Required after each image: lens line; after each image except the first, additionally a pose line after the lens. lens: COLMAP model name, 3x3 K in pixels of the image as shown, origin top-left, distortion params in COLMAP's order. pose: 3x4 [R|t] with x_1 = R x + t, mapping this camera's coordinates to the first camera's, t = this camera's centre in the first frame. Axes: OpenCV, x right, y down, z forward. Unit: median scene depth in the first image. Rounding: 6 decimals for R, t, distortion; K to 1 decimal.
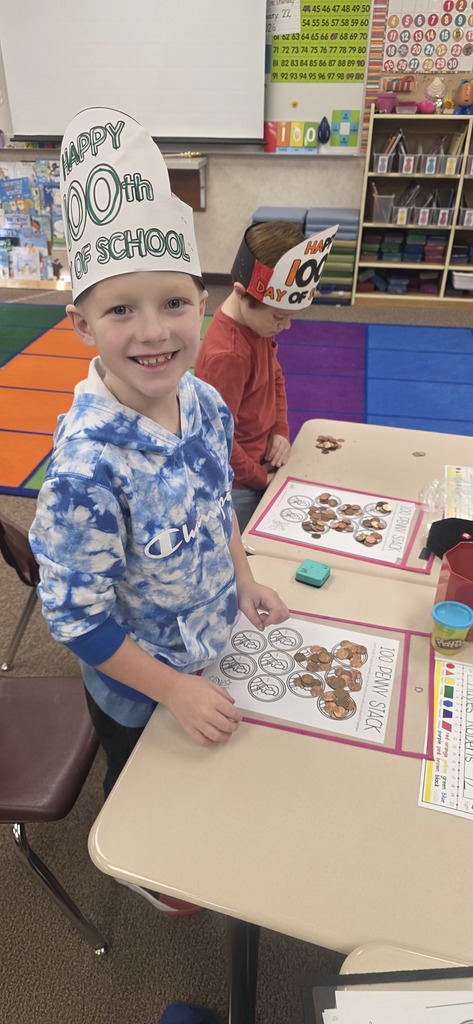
lens RADIAL K [[706.6, 0, 236.0], [0, 706.6, 485.5], [0, 0, 1]] dist [0.046522, -0.052544]
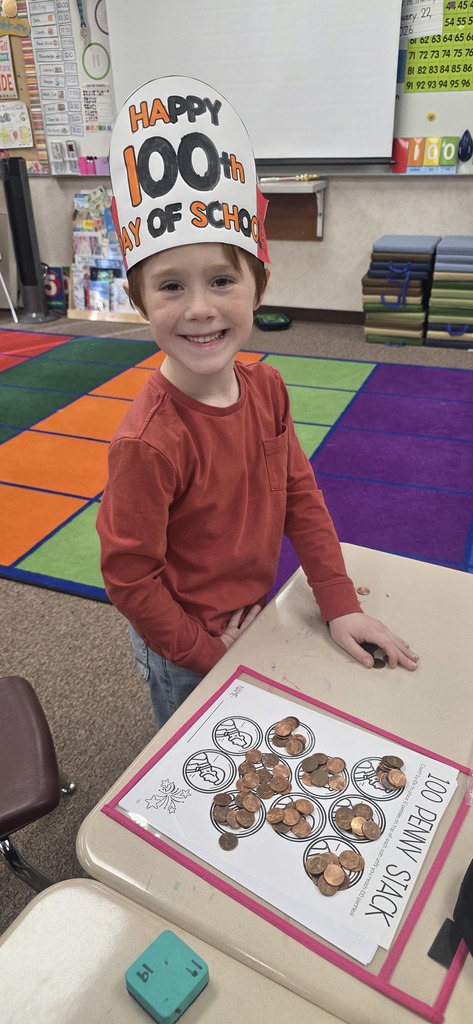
lens RADIAL K [[706.6, 0, 236.0], [0, 706.6, 485.5], [0, 0, 1]] dist [0.046522, -0.052544]
pose [[0.977296, 0.068334, -0.200559, 0.056140], [-0.077401, 0.996287, -0.037711, -0.043743], [0.197237, 0.052379, 0.978956, 0.140390]]
